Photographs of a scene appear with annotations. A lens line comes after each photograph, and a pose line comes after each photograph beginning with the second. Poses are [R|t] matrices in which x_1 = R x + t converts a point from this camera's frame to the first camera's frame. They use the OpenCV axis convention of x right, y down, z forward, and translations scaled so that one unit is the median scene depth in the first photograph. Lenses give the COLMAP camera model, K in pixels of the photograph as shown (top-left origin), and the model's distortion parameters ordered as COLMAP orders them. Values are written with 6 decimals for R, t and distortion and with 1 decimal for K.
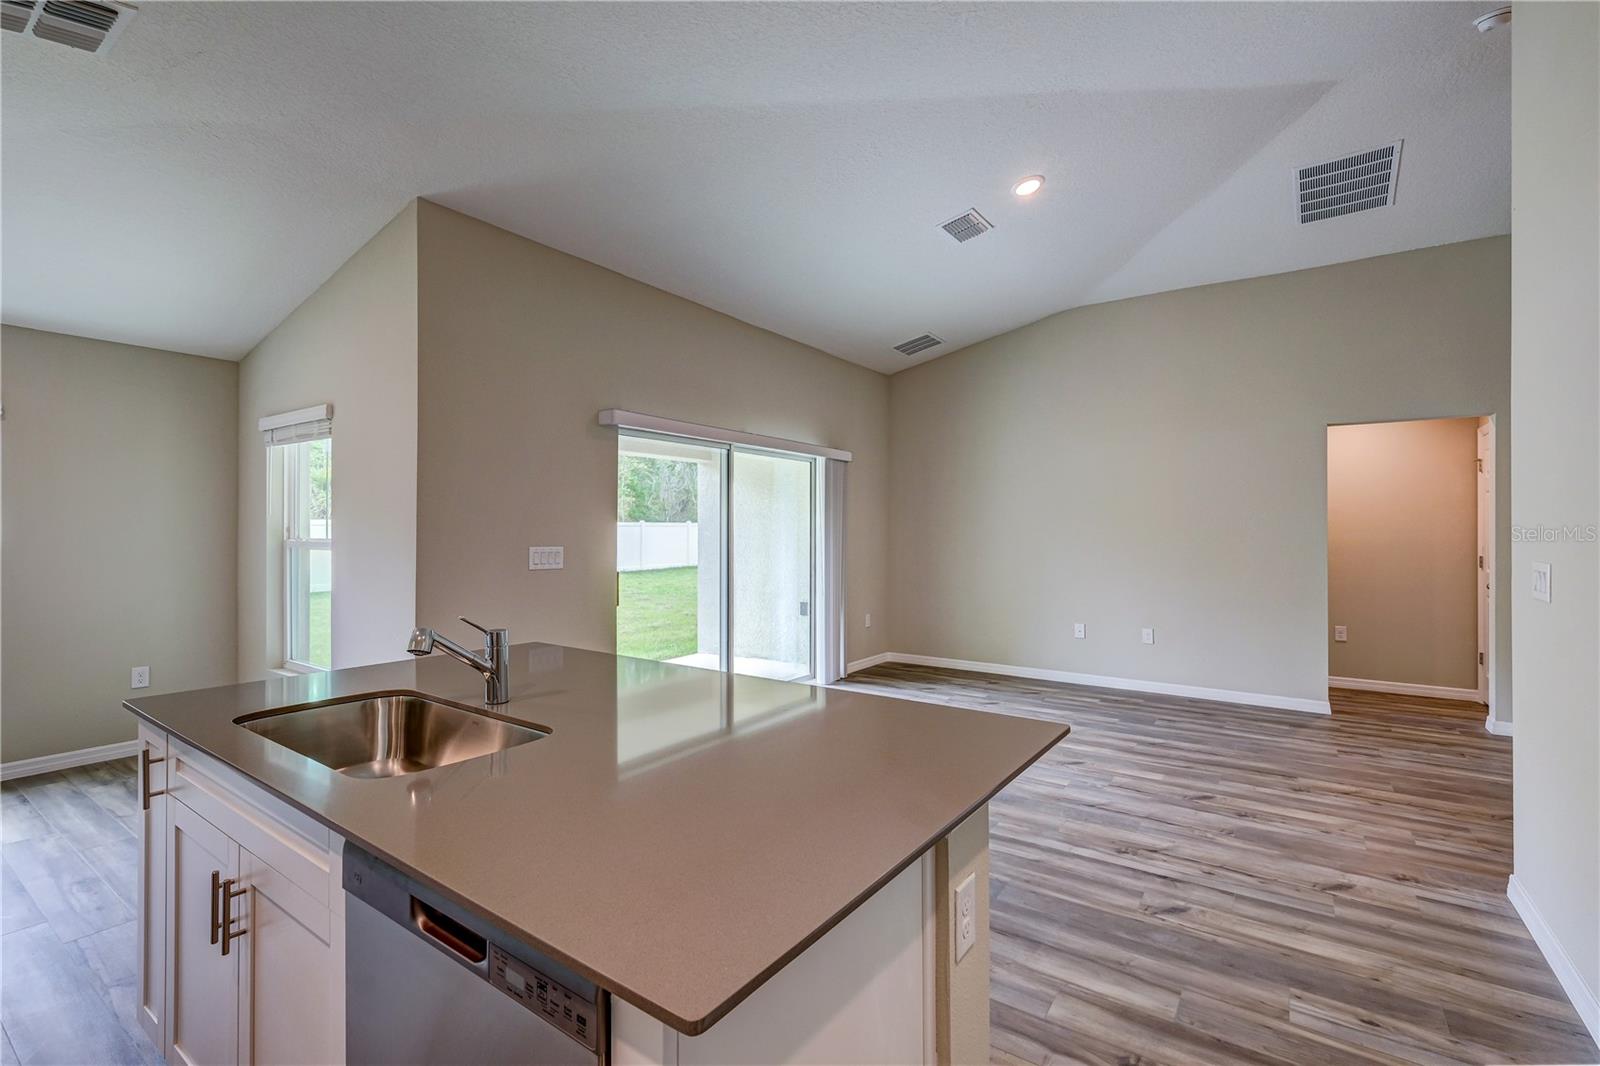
lens RADIAL K [[705.0, 0, 799.7], [0, 705.0, 530.5], [0, 0, 1]] dist [-0.005652, 0.000046]
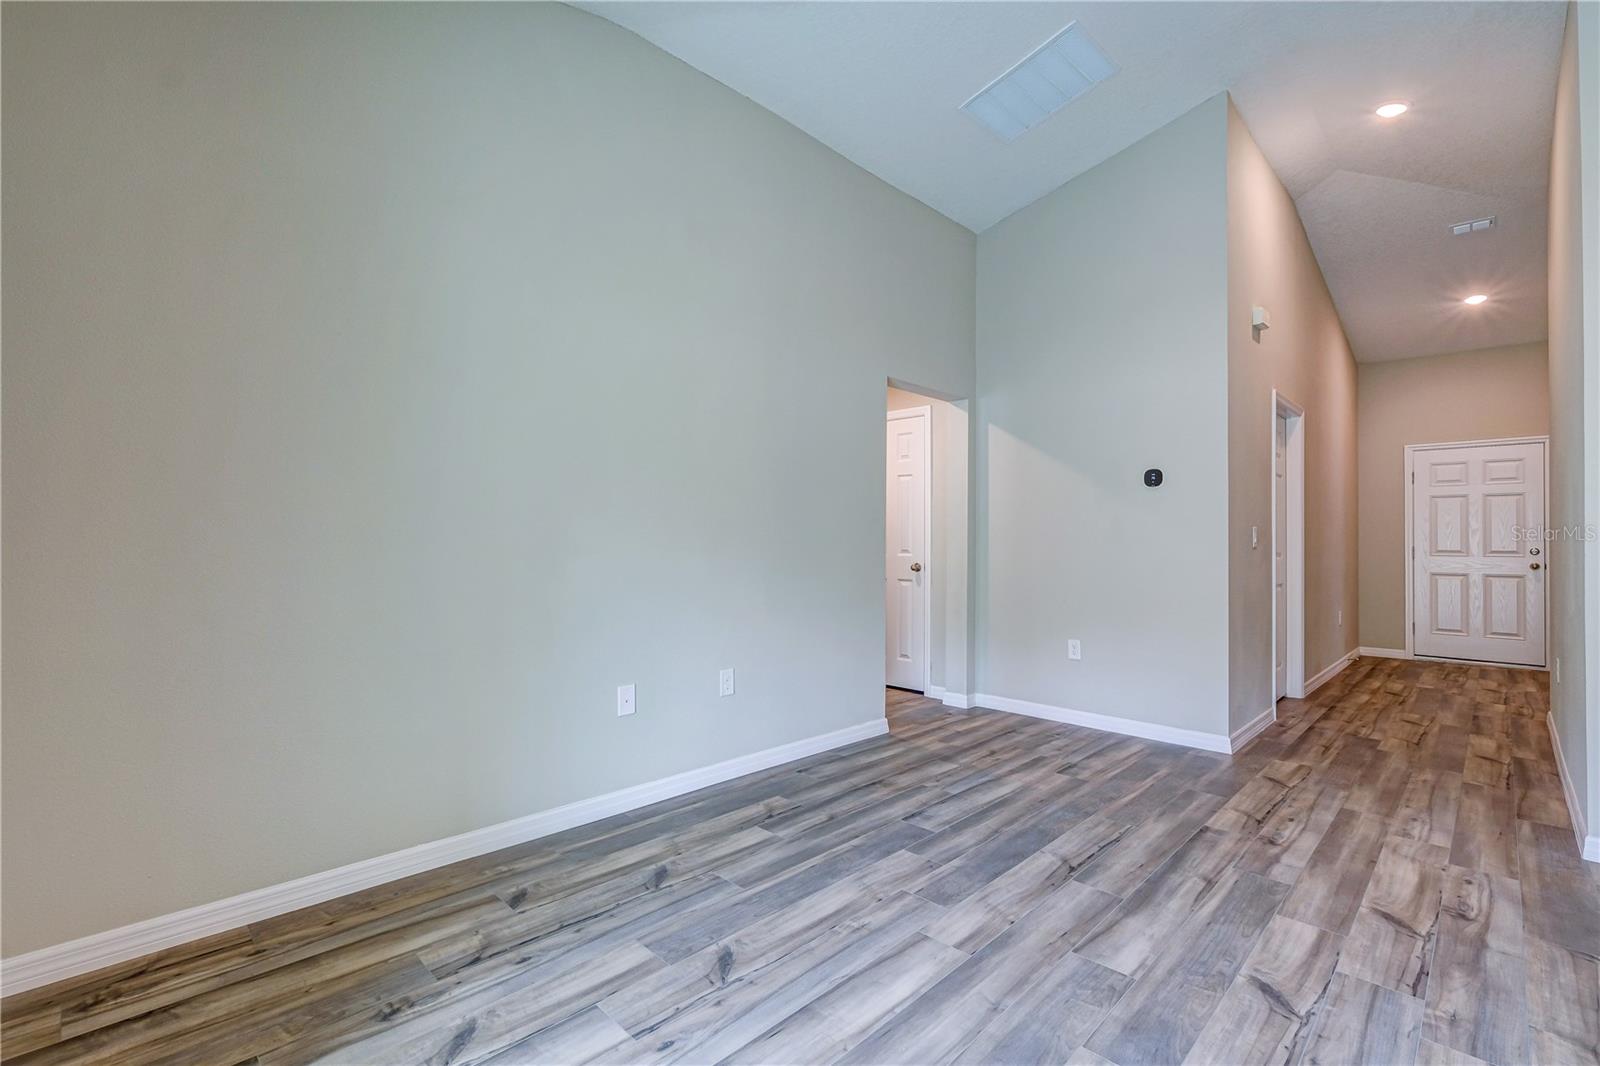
lens RADIAL K [[705.0, 0, 819.4], [0, 705.0, 541.2], [0, 0, 1]] dist [-0.005652, 0.000046]
pose [[0.160984, -0.000996, 0.986956, -0.106944], [-0.002420, 0.999996, 0.001404, 0.059035], [-0.986954, -0.002614, 0.160981, 1.499121]]
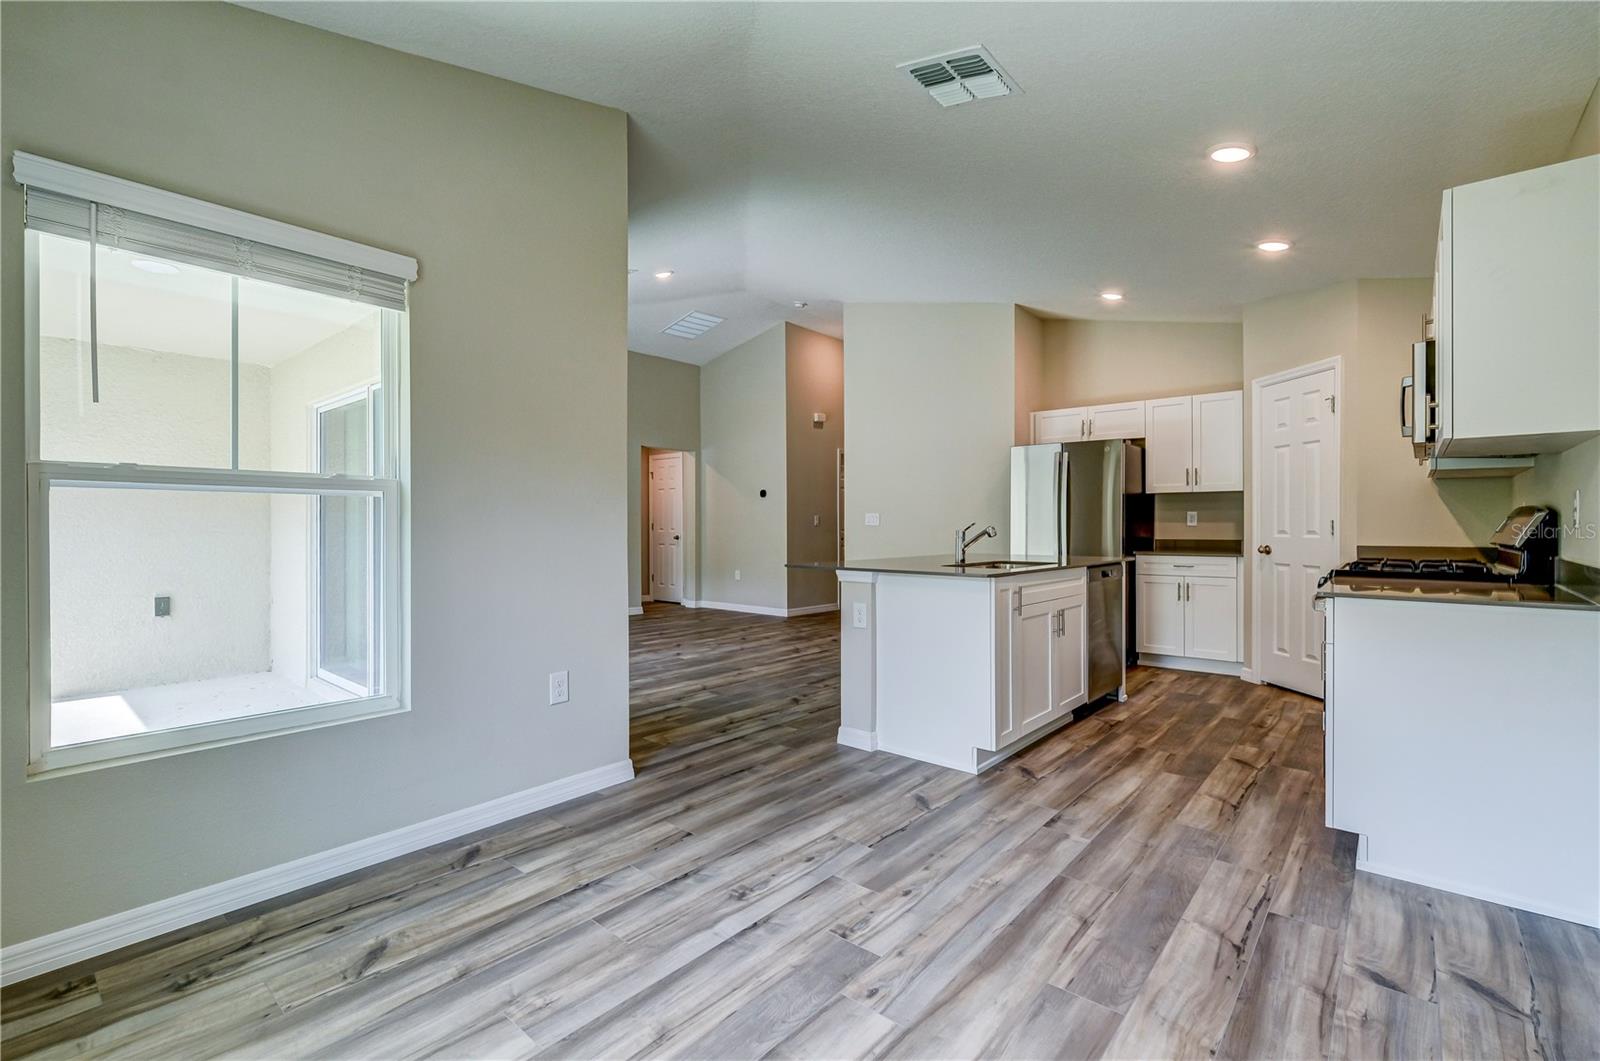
lens RADIAL K [[705.0, 0, 795.7], [0, 705.0, 525.4], [0, 0, 1]] dist [-0.005652, 0.000046]
pose [[0.104777, -0.001077, 0.994495, -1.467615], [-0.000352, 0.999999, 0.001120, 0.067913], [-0.994496, -0.000467, 0.104776, 0.700356]]
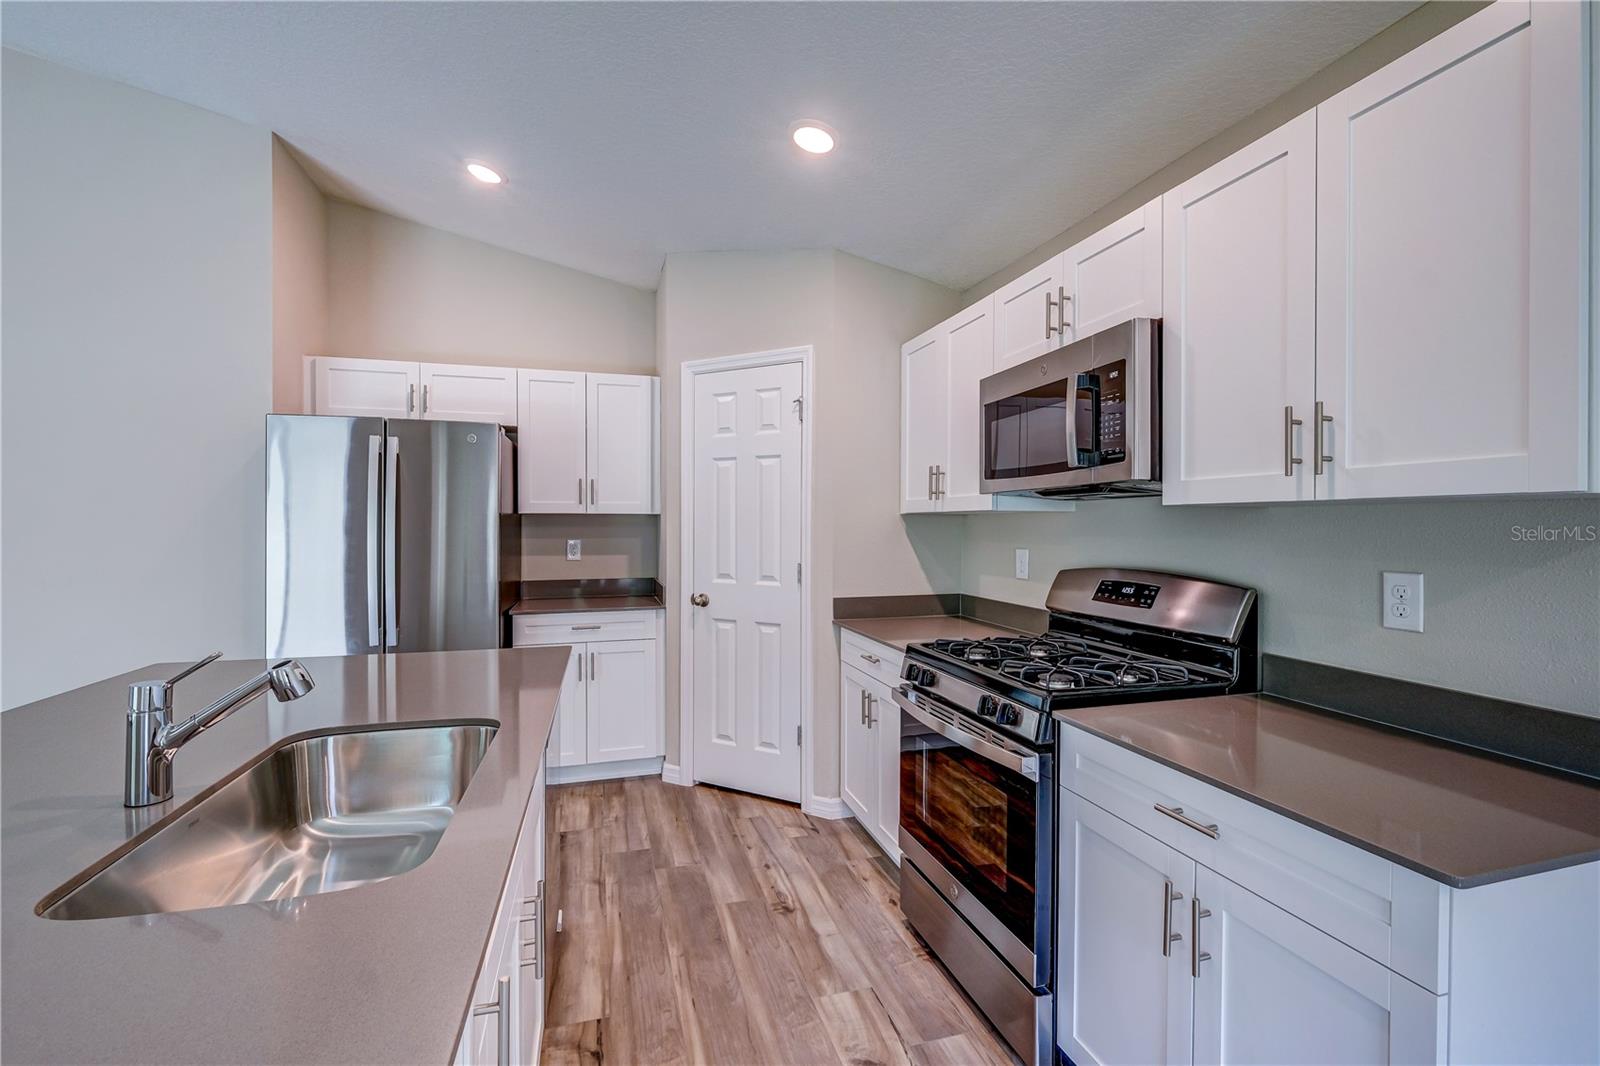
lens RADIAL K [[705.0, 0, 804.3], [0, 705.0, 529.1], [0, 0, 1]] dist [-0.005652, 0.000046]
pose [[-0.781282, -0.008796, 0.624116, -0.679886], [-0.003910, 0.999950, 0.009199, 0.001901], [-0.624166, 0.004747, -0.781277, 0.609658]]
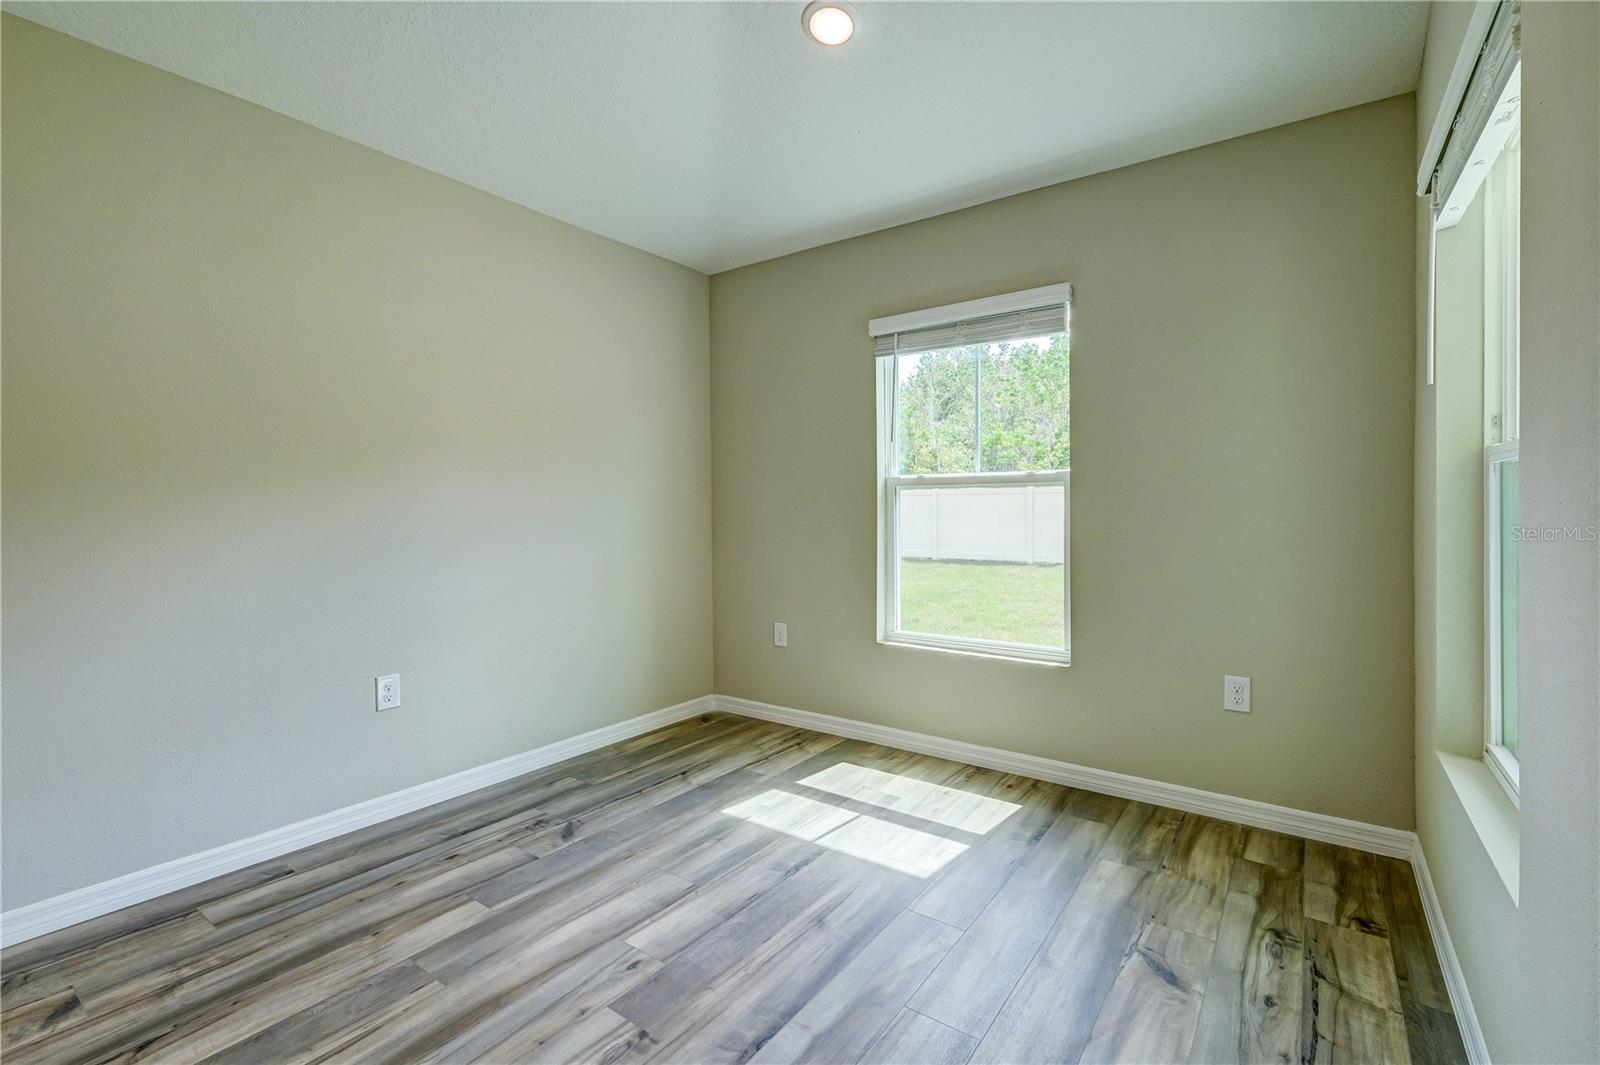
lens RADIAL K [[705.0, 0, 806.8], [0, 705.0, 507.9], [0, 0, 1]] dist [-0.005652, 0.000046]
pose [[-0.007766, -0.002091, -0.999968, -0.427507], [0.003785, 0.999991, -0.002120, 0.067130], [0.999963, -0.003801, -0.007758, 0.833354]]
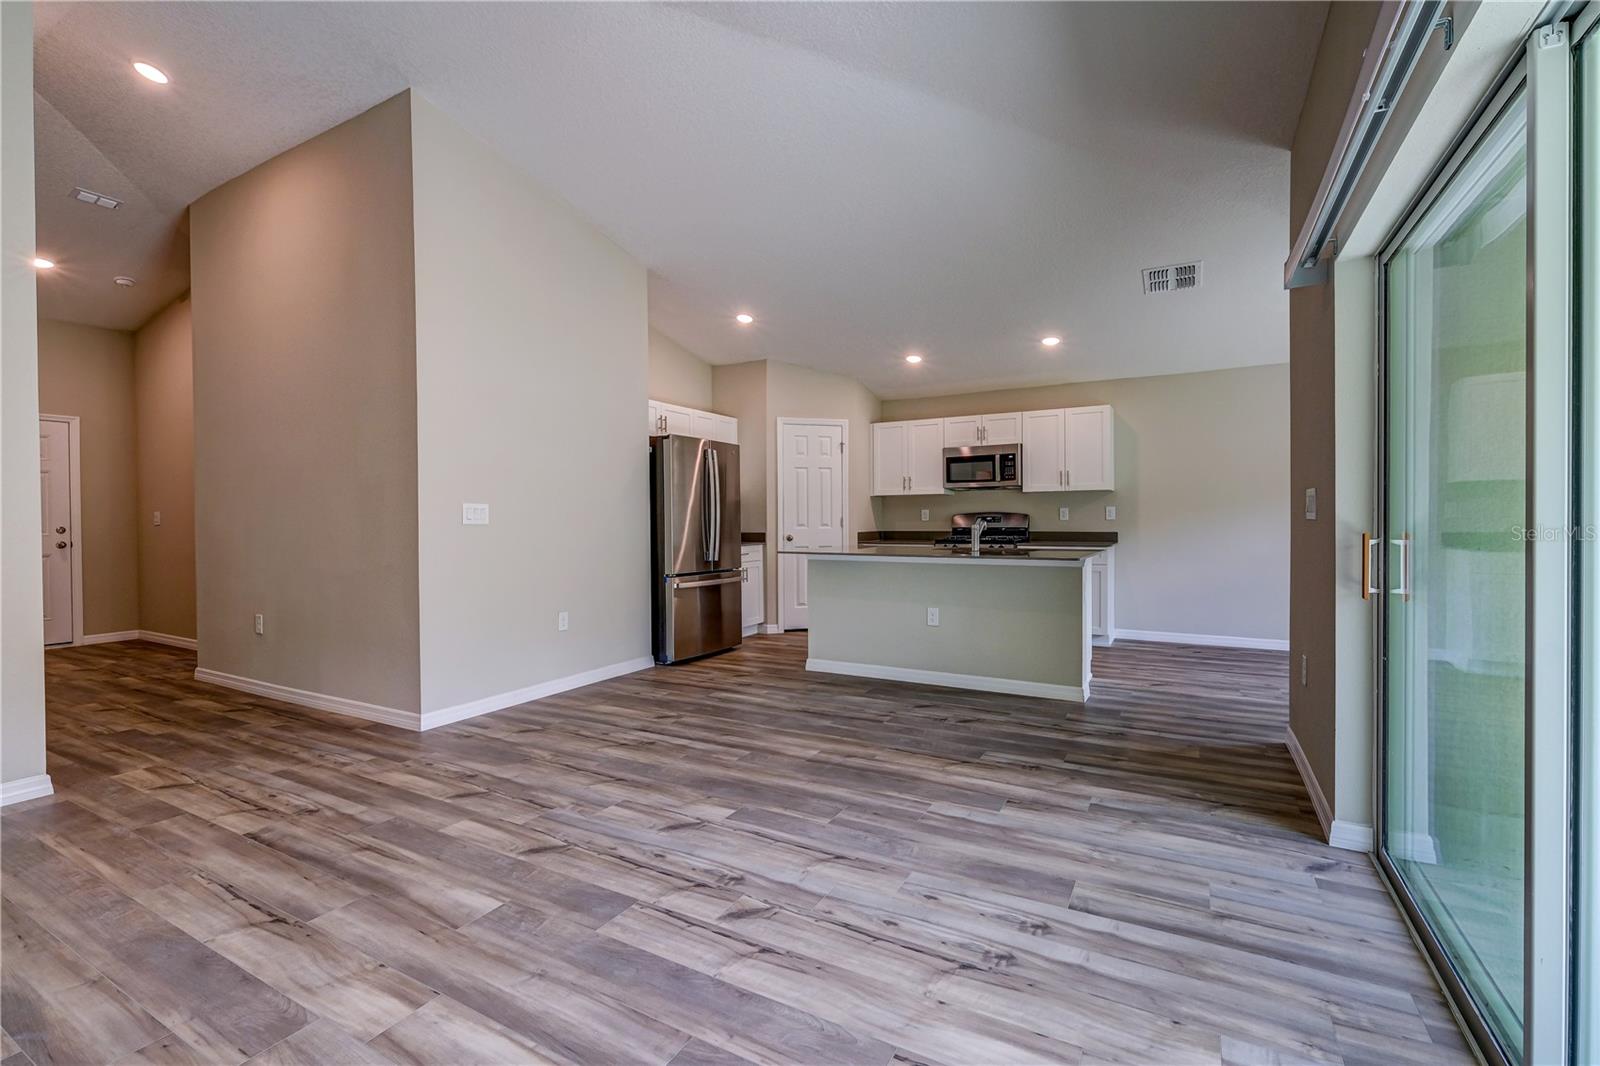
lens RADIAL K [[705.0, 0, 801.7], [0, 705.0, 529.3], [0, 0, 1]] dist [-0.005652, 0.000046]
pose [[-0.994731, 0.005252, -0.102388, 0.287105], [0.003674, 0.999872, 0.015587, 0.061559], [0.102457, 0.015129, -0.994622, 2.000879]]
